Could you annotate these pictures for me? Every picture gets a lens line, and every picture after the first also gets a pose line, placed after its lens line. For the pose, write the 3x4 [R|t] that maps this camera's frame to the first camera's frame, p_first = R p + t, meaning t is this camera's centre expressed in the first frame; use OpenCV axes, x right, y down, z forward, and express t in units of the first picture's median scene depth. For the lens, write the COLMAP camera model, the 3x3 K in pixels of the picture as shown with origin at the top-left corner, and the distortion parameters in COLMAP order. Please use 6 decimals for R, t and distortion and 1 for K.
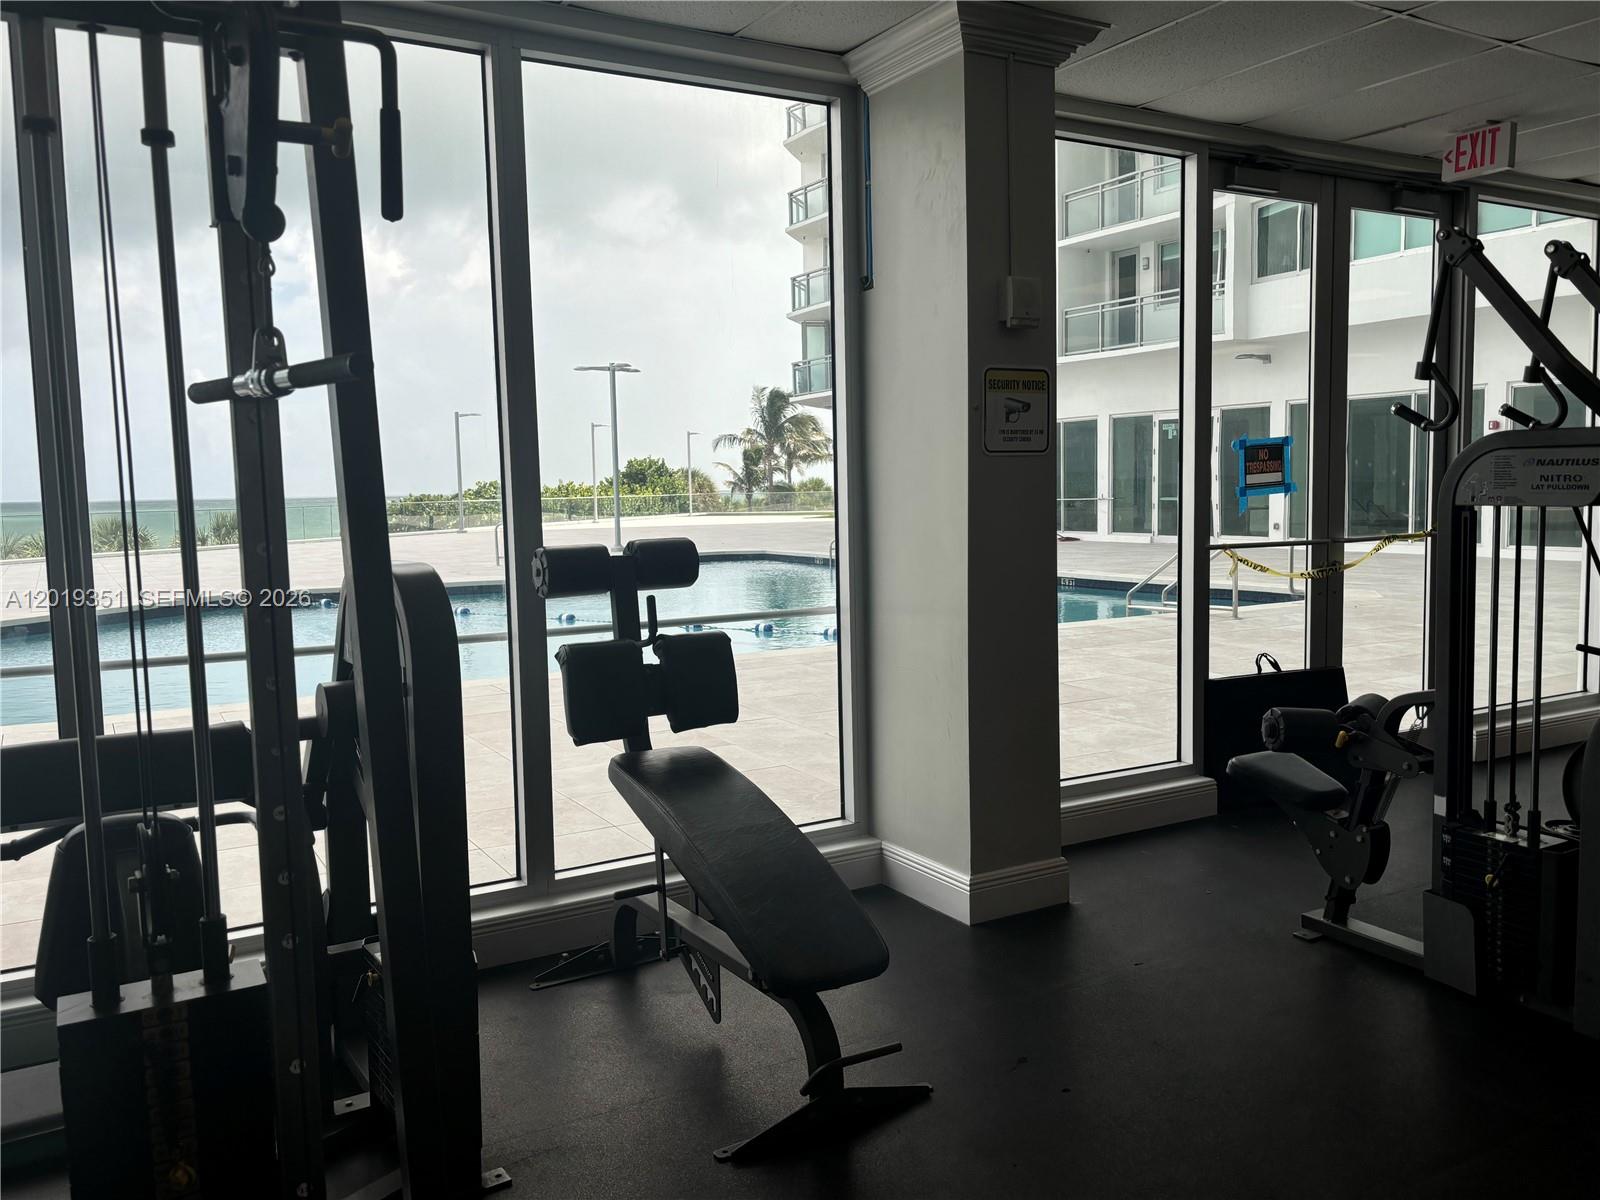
lens RADIAL K [[1253.7, 0, 800.0], [0, 1253.7, 600.0], [0, 0, 1]] dist [0.016417, 0.003038]
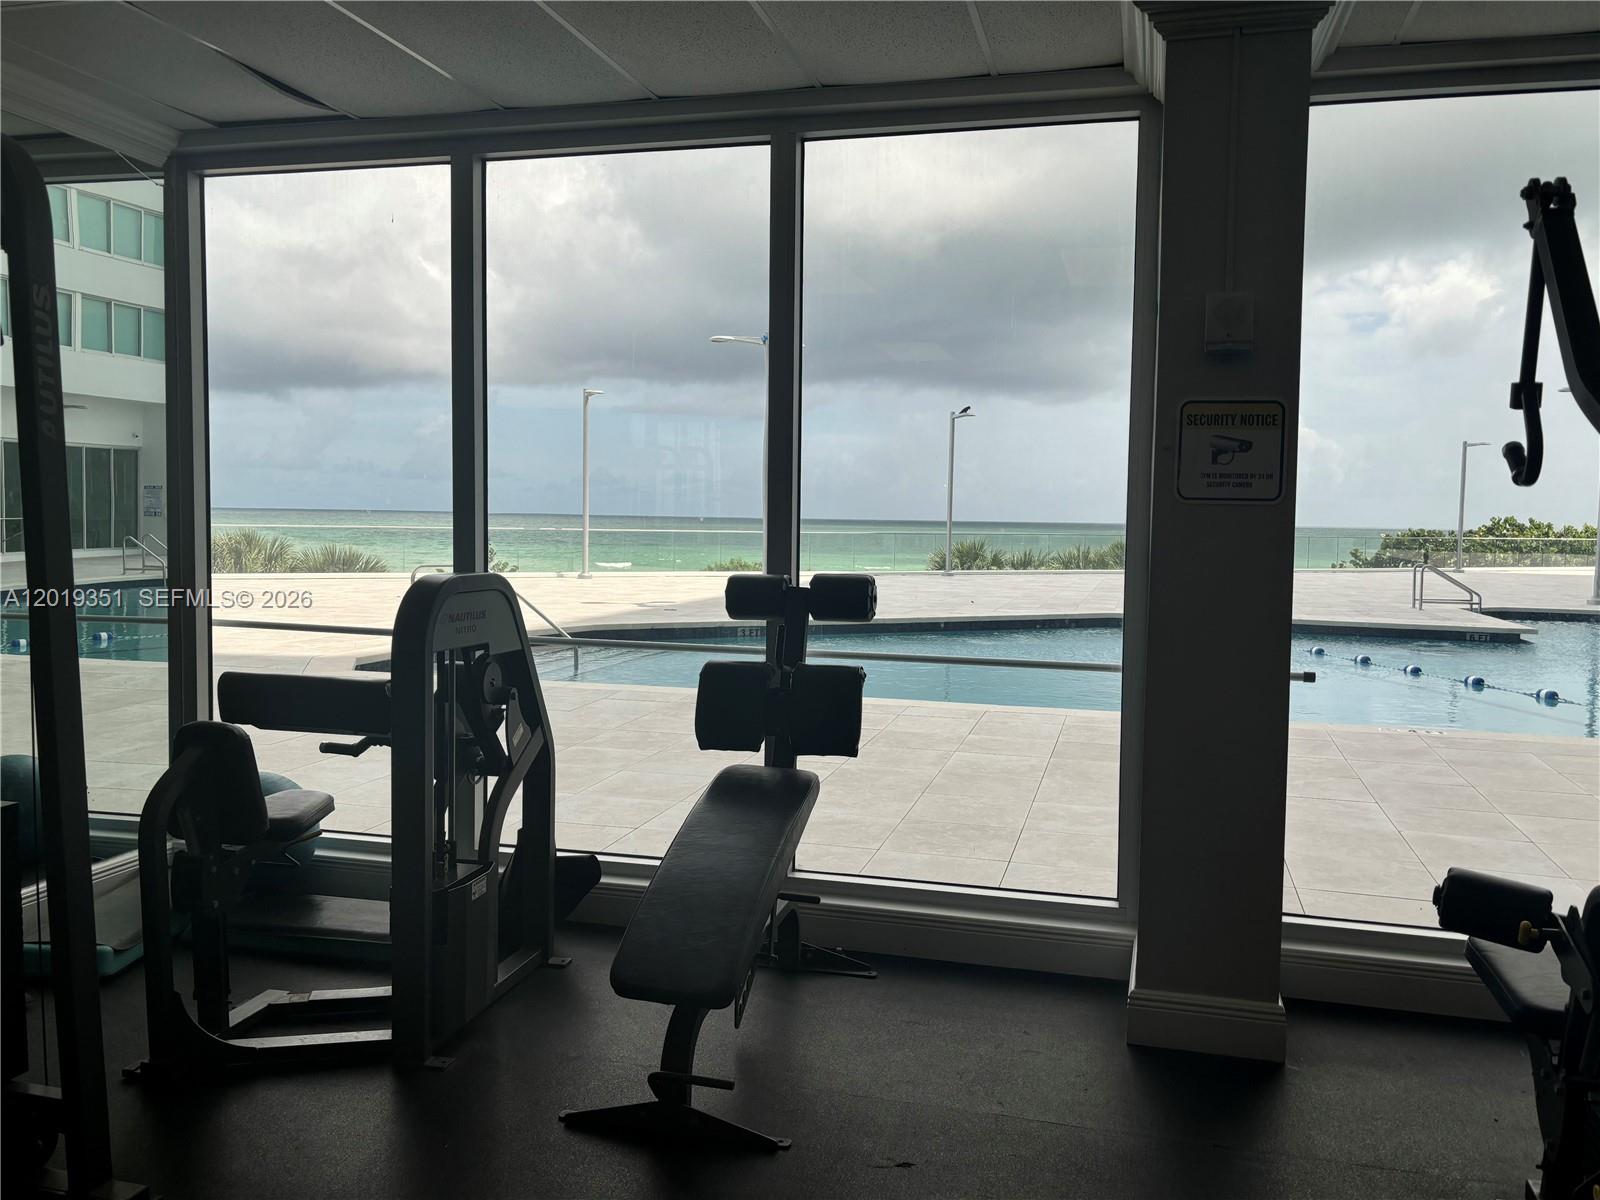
lens RADIAL K [[1253.7, 0, 800.0], [0, 1253.7, 600.0], [0, 0, 1]] dist [0.016417, 0.003038]
pose [[0.709322, 0.080867, -0.700230, 0.560511], [-0.097018, 0.995143, 0.016648, -0.038206], [0.698176, 0.056127, 0.713723, 0.210202]]
